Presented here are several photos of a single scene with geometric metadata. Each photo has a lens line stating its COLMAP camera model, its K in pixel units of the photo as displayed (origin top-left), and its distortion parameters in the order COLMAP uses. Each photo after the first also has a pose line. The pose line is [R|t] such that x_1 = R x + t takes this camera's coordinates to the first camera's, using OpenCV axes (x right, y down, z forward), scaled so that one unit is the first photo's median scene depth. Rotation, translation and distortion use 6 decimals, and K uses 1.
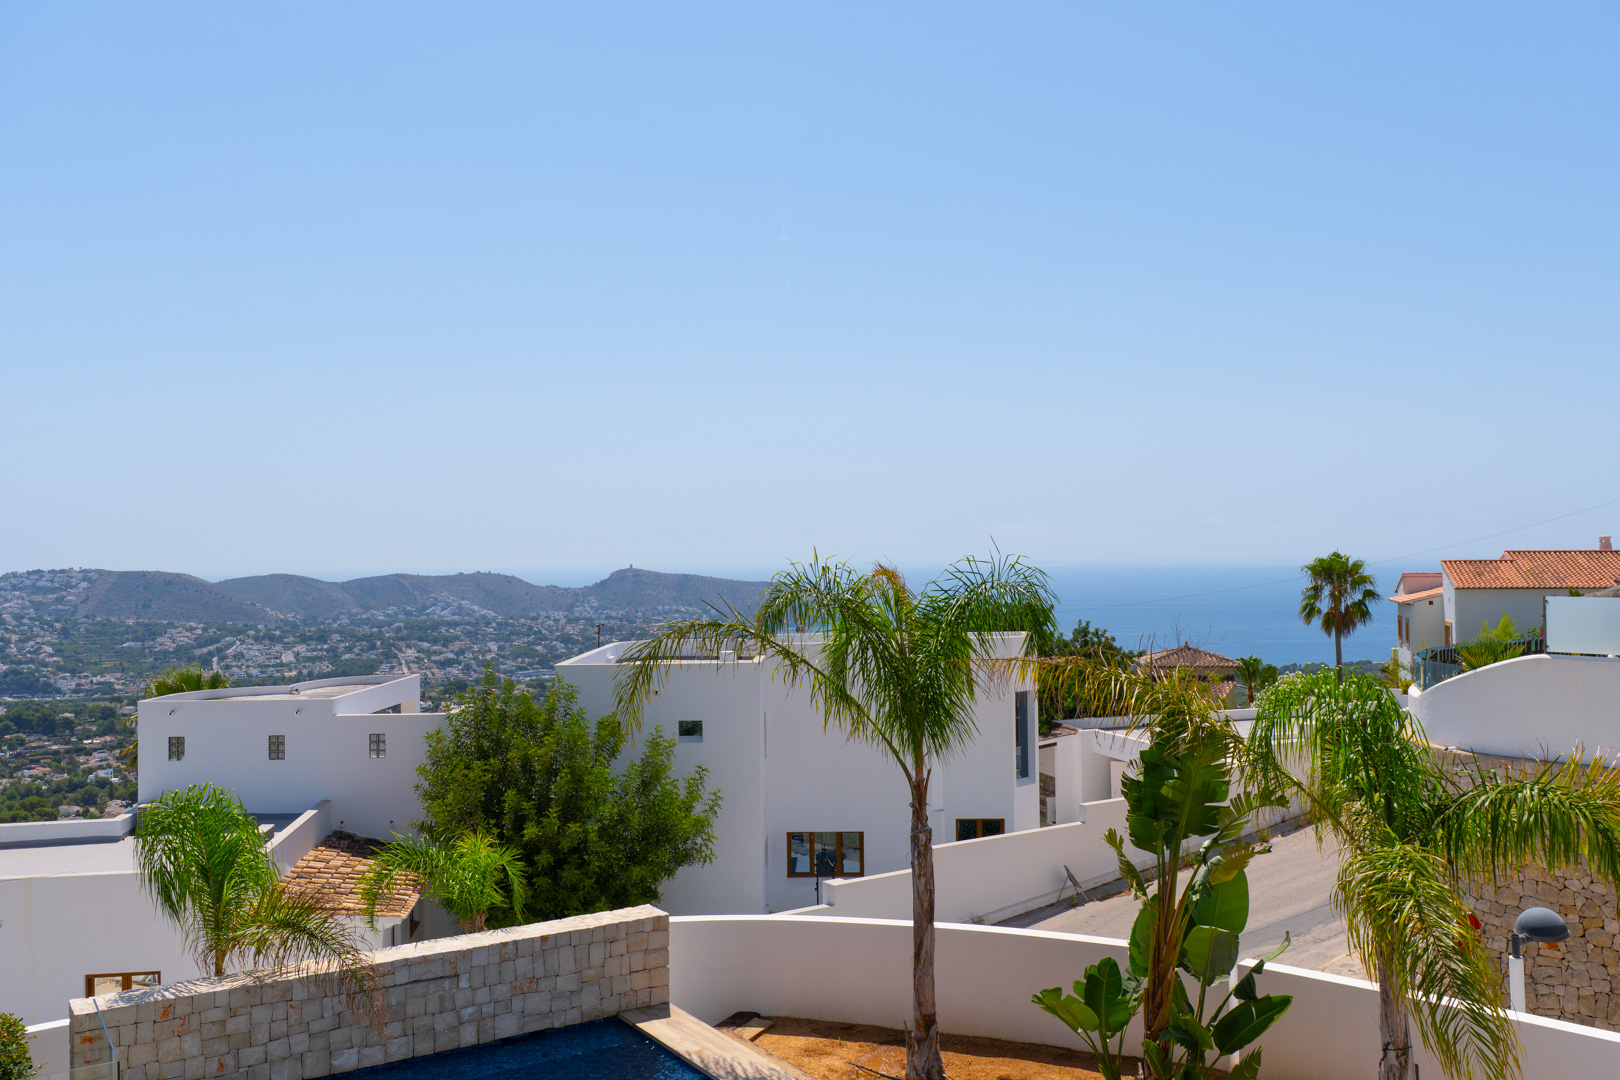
lens RADIAL K [[1397.9, 0, 827.4], [0, 1397.9, 526.9], [0, 0, 1]] dist [0.002055, 0.000183]
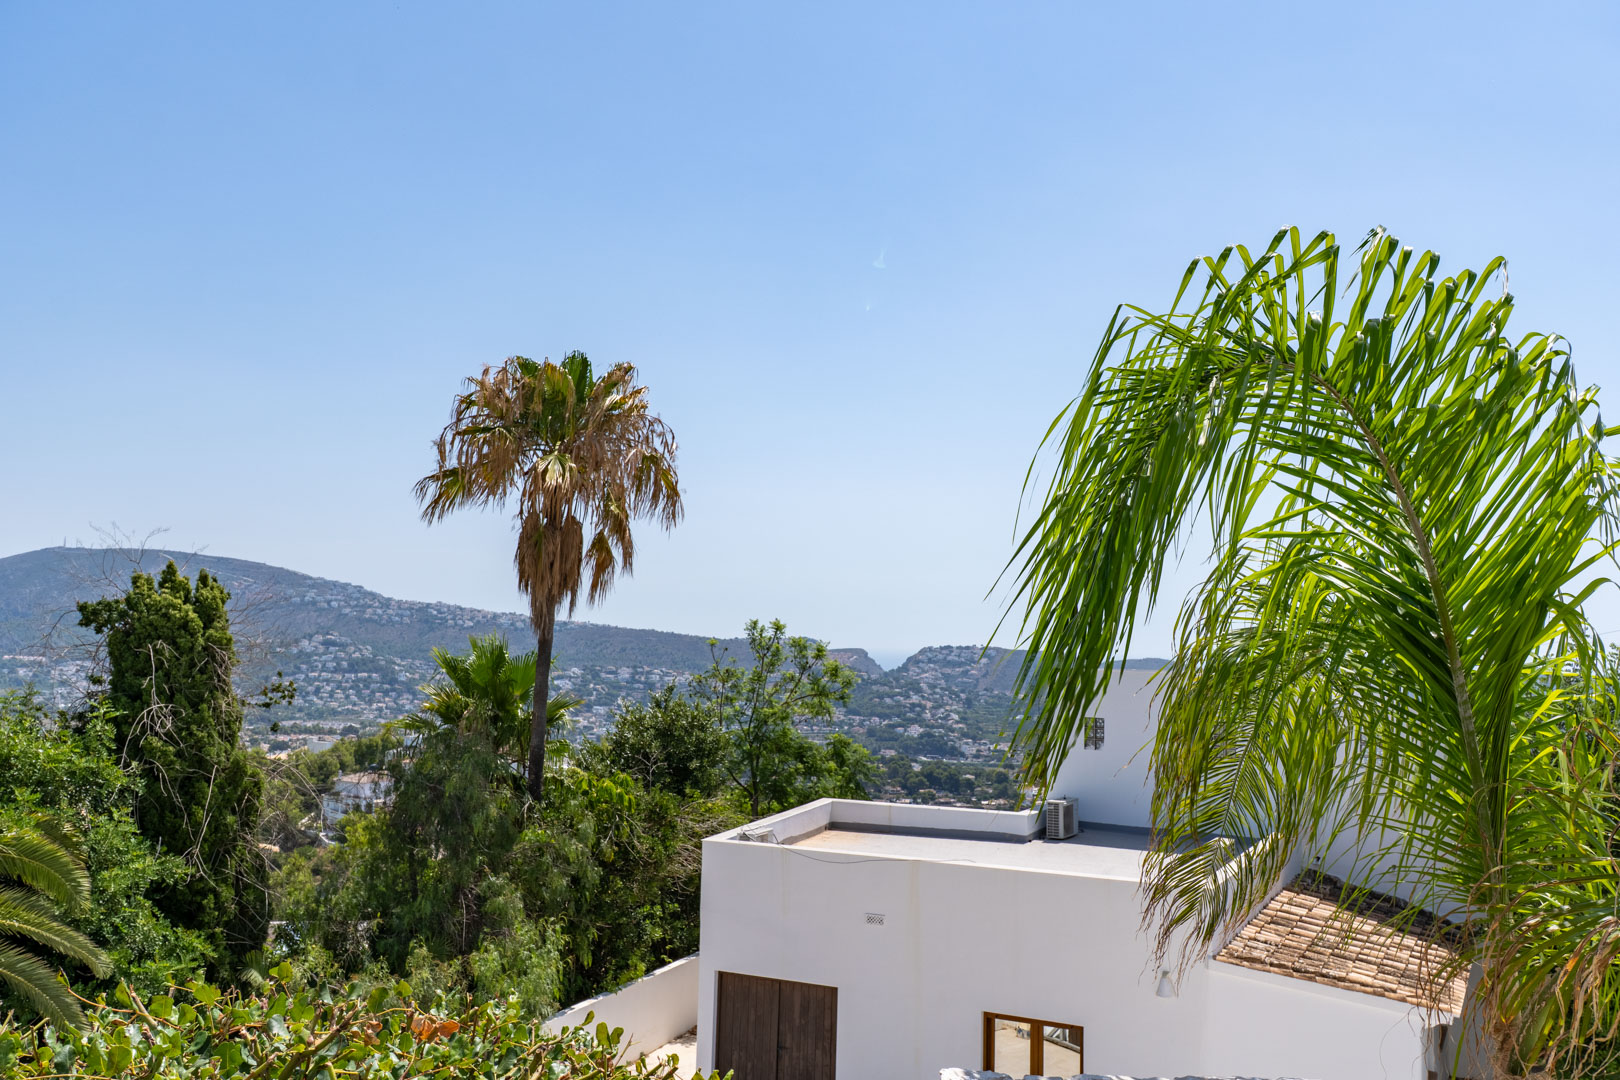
lens RADIAL K [[1397.9, 0, 812.0], [0, 1397.9, 505.9], [0, 0, 1]] dist [0.002055, 0.000183]
pose [[0.818539, -0.020171, -0.574097, -0.135987], [-0.026156, 0.997038, -0.072323, 0.084586], [0.573856, 0.074215, 0.815587, 0.253818]]
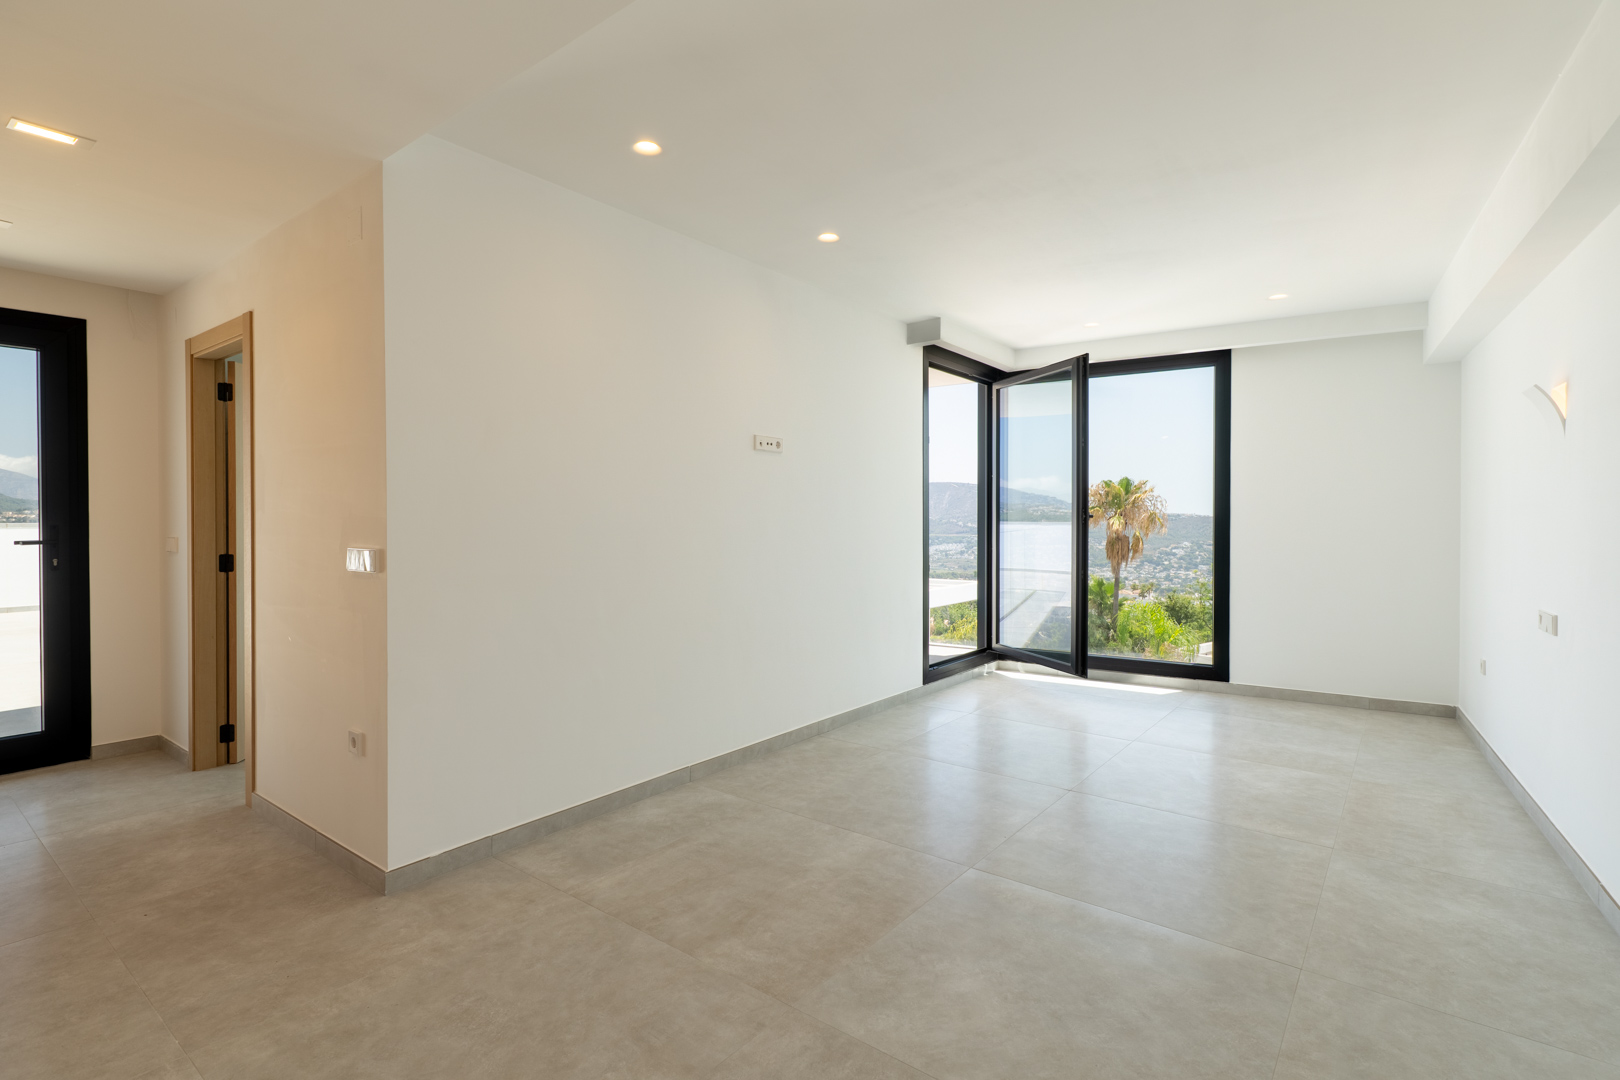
lens RADIAL K [[795.4, 0, 809.0], [0, 795.4, 535.6], [0, 0, 1]] dist [0.000059, 0.000304]
pose [[0.341564, 0.038032, -0.939089, 0.251628], [0.005938, 0.999074, 0.042621, -0.002343], [0.939840, -0.020134, 0.341022, -0.037367]]
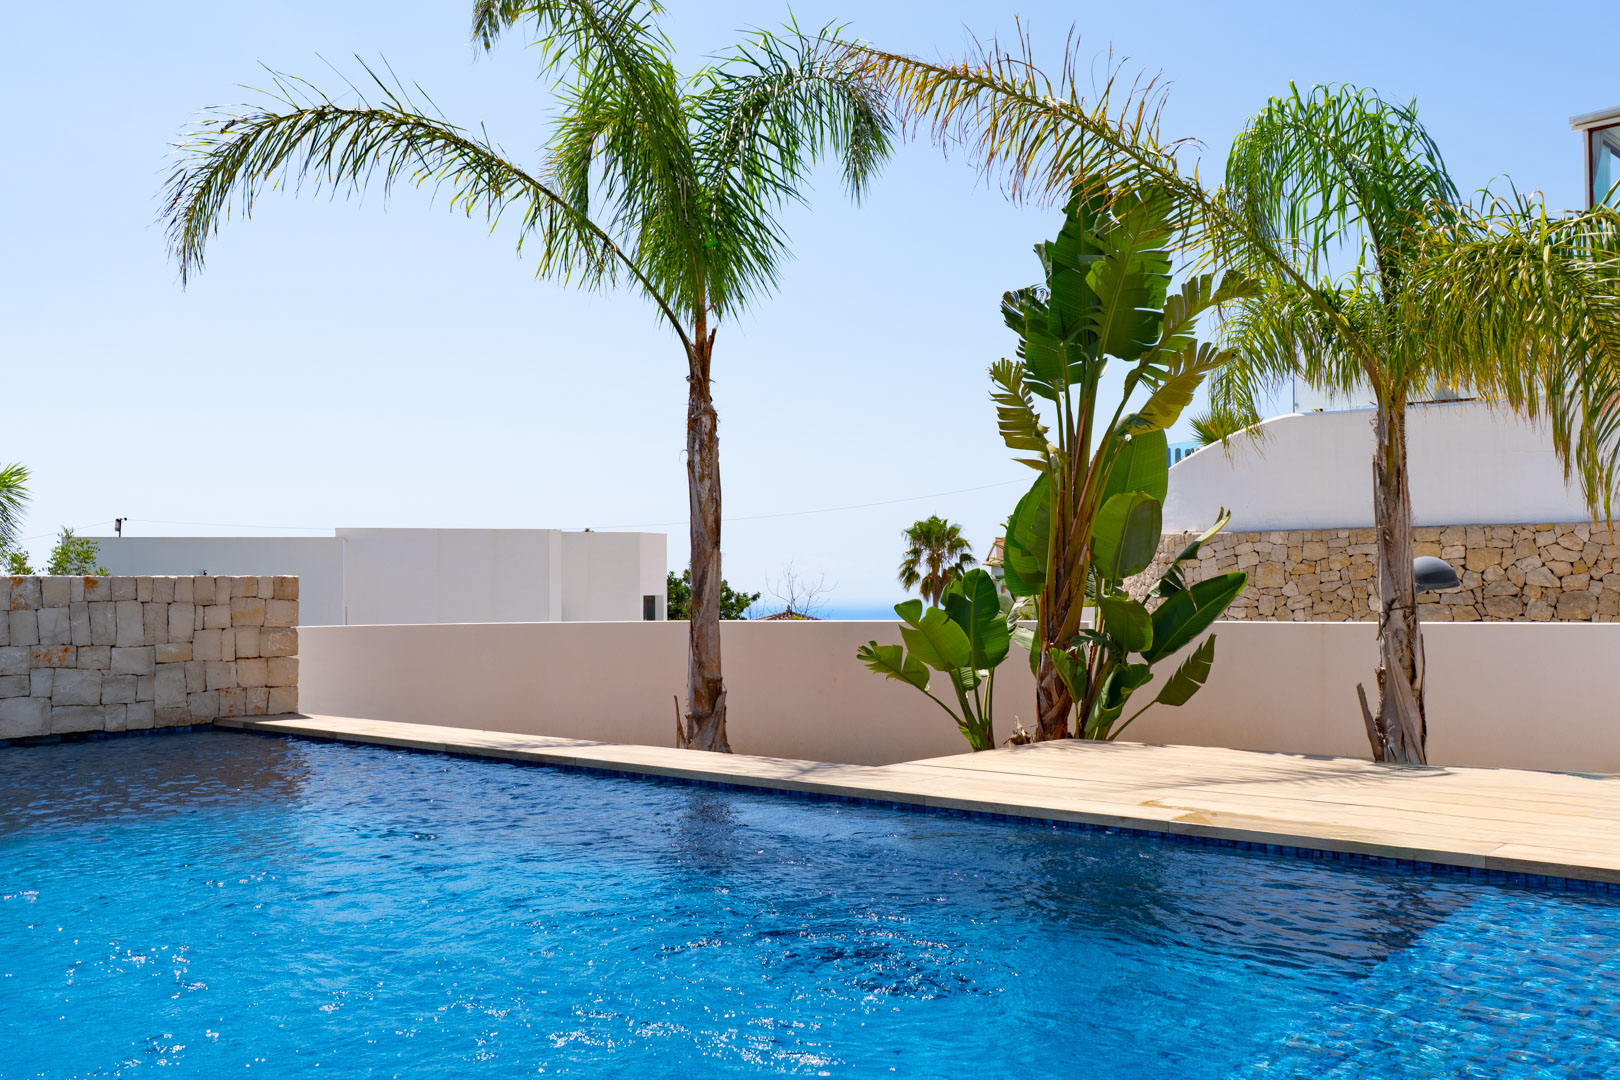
lens RADIAL K [[1397.9, 0, 808.7], [0, 1397.9, 568.4], [0, 0, 1]] dist [0.002055, 0.000183]
pose [[0.956132, 0.007959, 0.292828, -0.029207], [-0.007421, 0.999968, -0.002948, 0.103576], [-0.292842, 0.000646, 0.956161, 0.116163]]
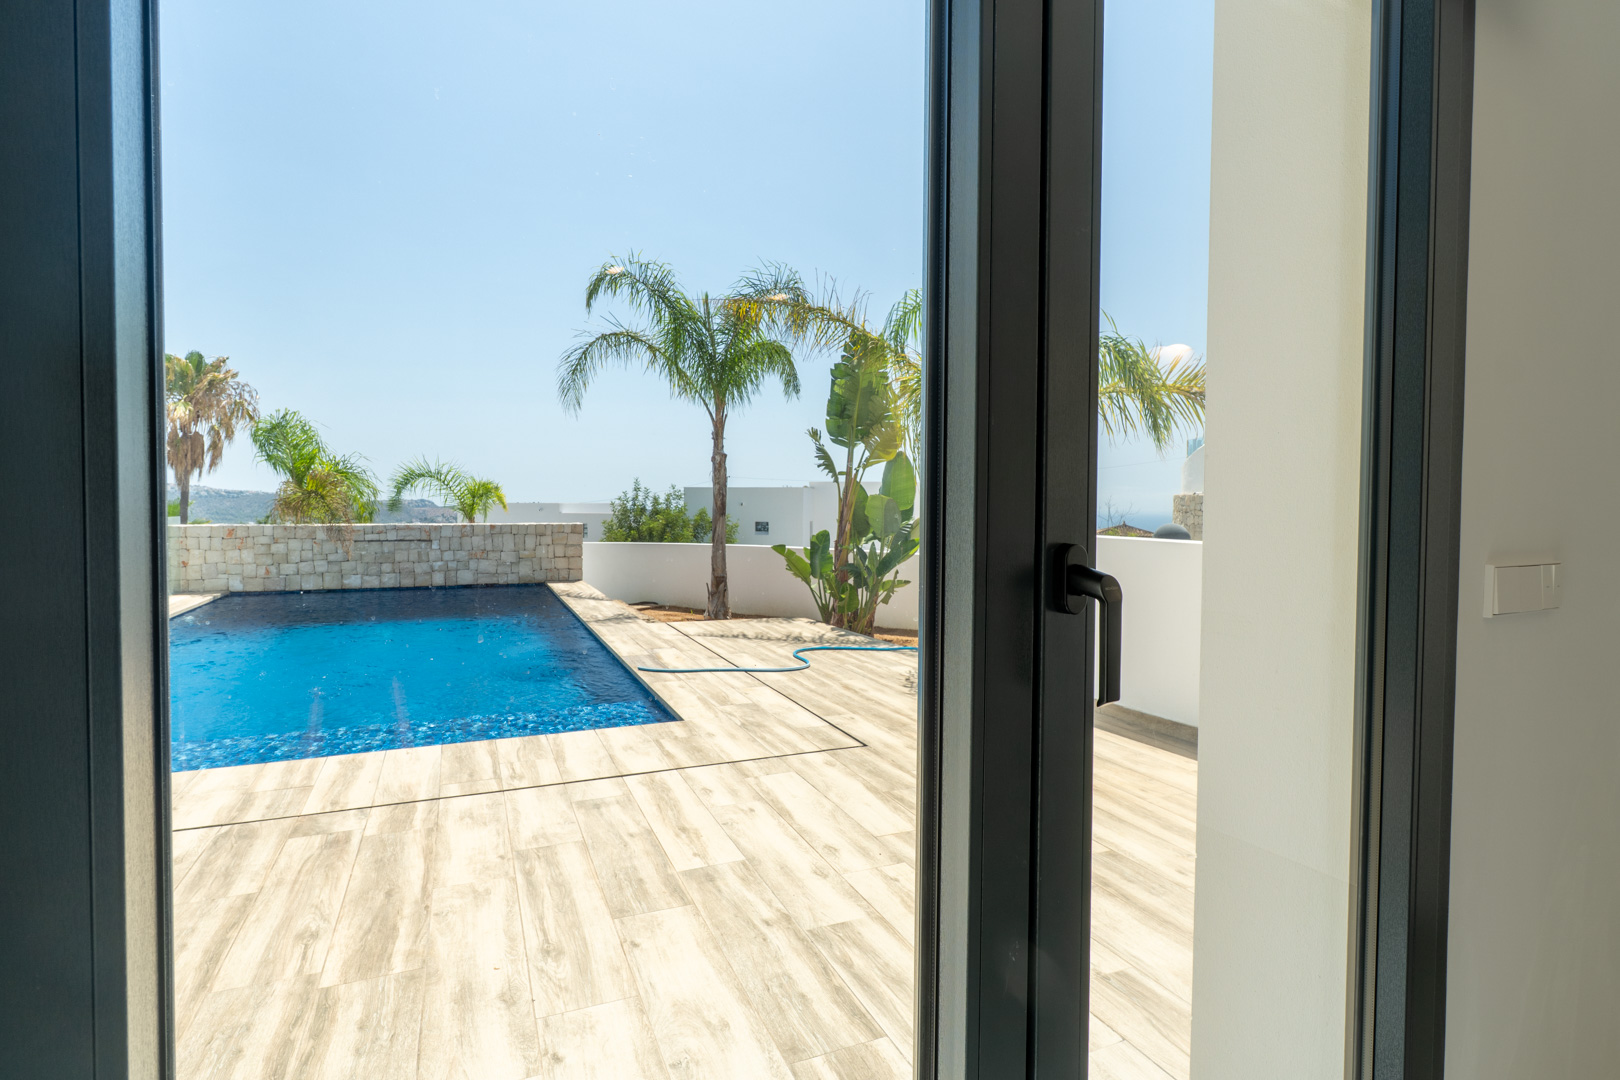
lens RADIAL K [[795.4, 0, 802.0], [0, 795.4, 526.1], [0, 0, 1]] dist [0.000059, 0.000304]
pose [[0.984785, 0.027312, -0.171616, 0.105450], [-0.019525, 0.998709, 0.046905, 0.088465], [0.172675, -0.042841, 0.984047, 0.065423]]
